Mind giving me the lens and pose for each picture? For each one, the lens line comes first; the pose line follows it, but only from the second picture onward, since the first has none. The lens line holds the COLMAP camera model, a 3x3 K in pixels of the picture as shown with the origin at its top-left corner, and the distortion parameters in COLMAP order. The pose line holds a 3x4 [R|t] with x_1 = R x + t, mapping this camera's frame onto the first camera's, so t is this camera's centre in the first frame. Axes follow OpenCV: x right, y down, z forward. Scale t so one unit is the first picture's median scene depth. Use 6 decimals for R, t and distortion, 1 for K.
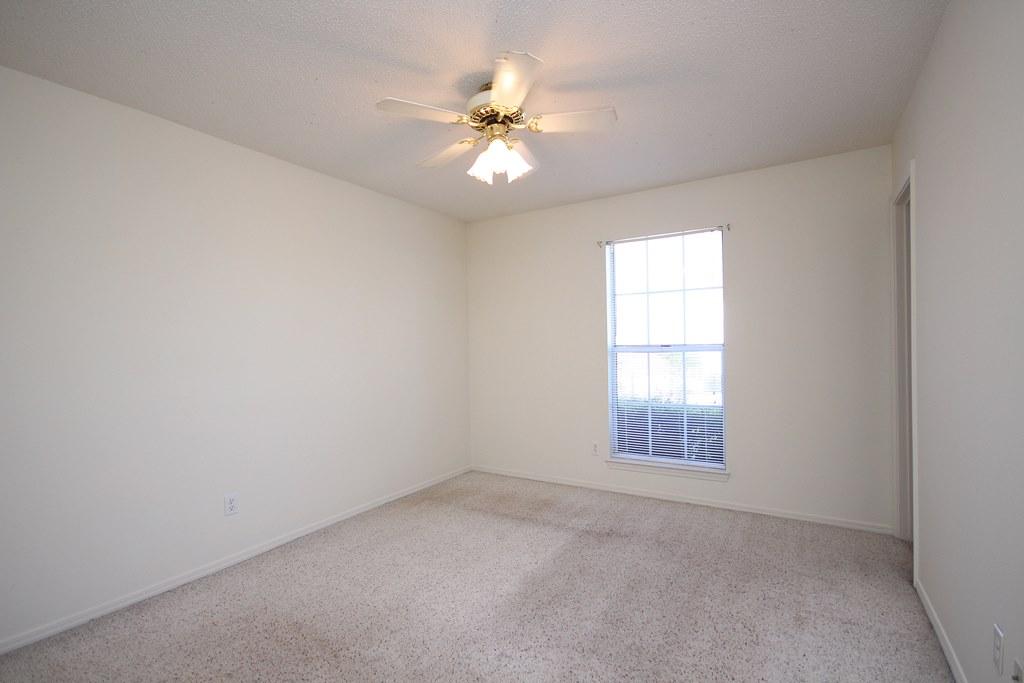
lens RADIAL K [[471.5, 0, 514.8], [0, 471.5, 343.8], [0, 0, 1]] dist [0.000806, -0.001342]
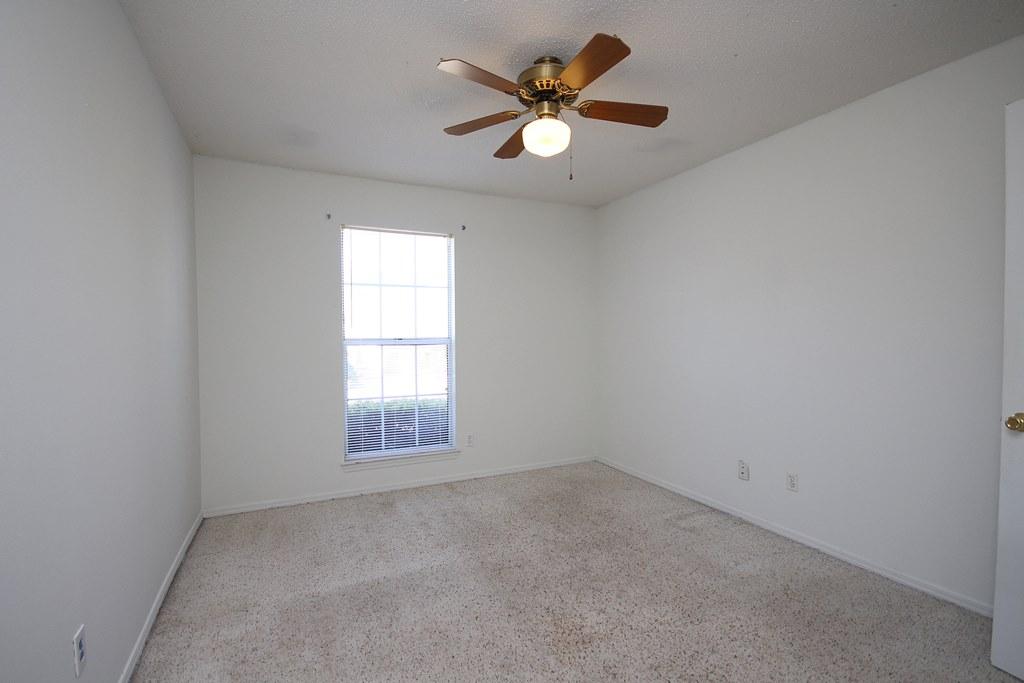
lens RADIAL K [[471.5, 0, 515.1], [0, 471.5, 342.9], [0, 0, 1]] dist [0.000806, -0.001342]
pose [[0.565252, 0.002328, 0.824915, -0.377322], [-0.004848, 0.999988, 0.000500, 0.010220], [-0.824904, -0.004282, 0.565257, 0.213944]]
